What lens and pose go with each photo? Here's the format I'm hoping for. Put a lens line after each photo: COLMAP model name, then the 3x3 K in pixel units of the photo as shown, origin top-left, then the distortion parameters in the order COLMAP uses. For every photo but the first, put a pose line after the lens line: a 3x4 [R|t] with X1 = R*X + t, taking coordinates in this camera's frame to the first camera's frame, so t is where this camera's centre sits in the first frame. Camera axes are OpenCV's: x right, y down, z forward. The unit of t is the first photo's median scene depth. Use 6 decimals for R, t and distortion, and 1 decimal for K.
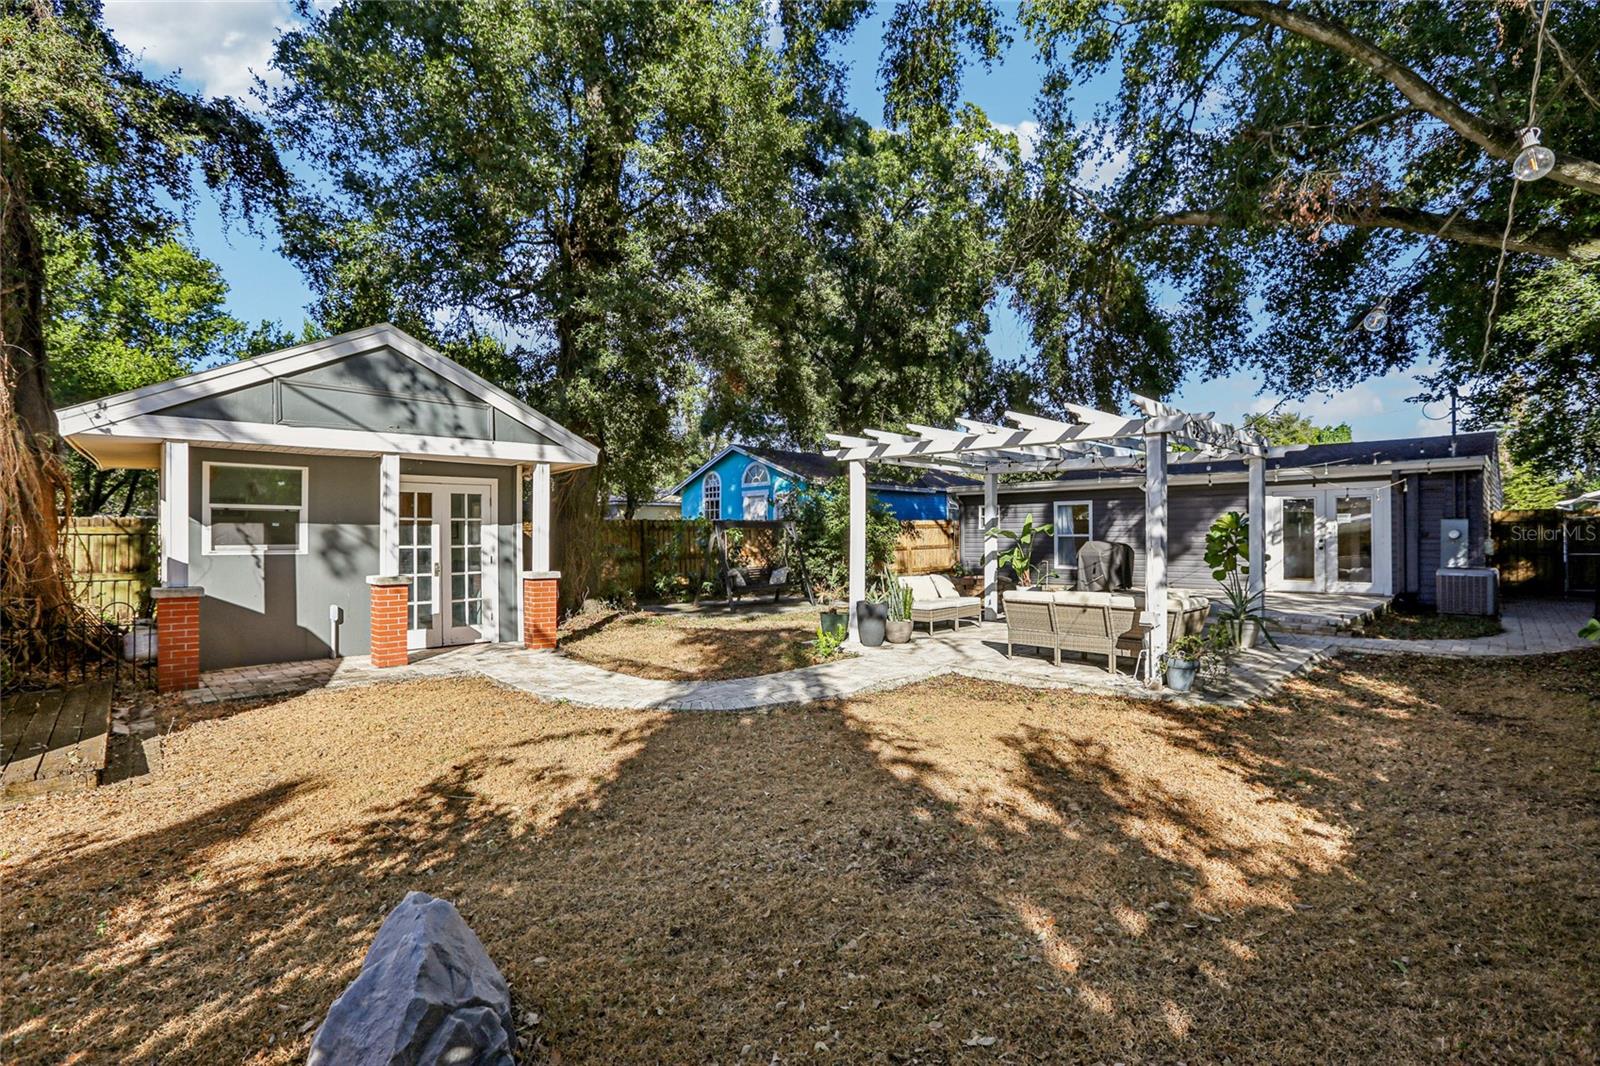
lens RADIAL K [[730.2, 0, 801.7], [0, 730.2, 530.6], [0, 0, 1]] dist [-0.047906, 0.014619]
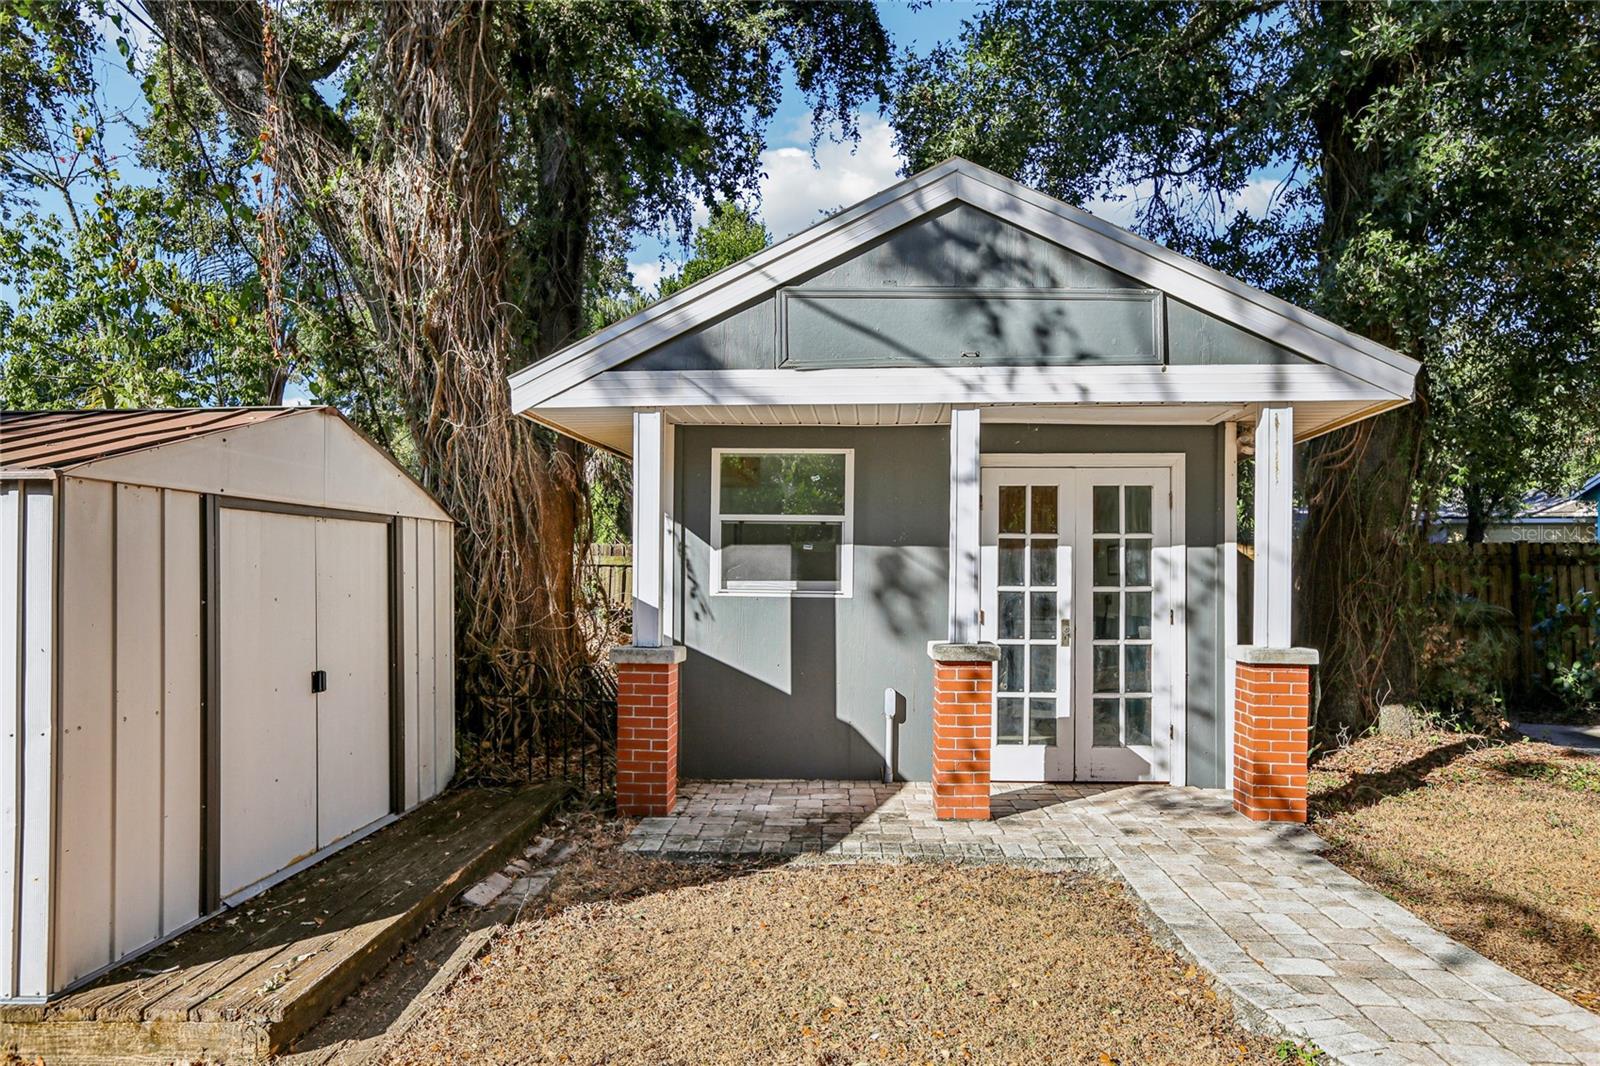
lens RADIAL K [[977.2, 0, 823.9], [0, 977.2, 576.7], [0, 0, 1]] dist [0.014330, 0.005929]
pose [[0.693793, 0.003835, -0.720164, -0.116513], [-0.002290, 0.999993, 0.003118, 0.011928], [0.720171, -0.000514, 0.693796, 0.383037]]
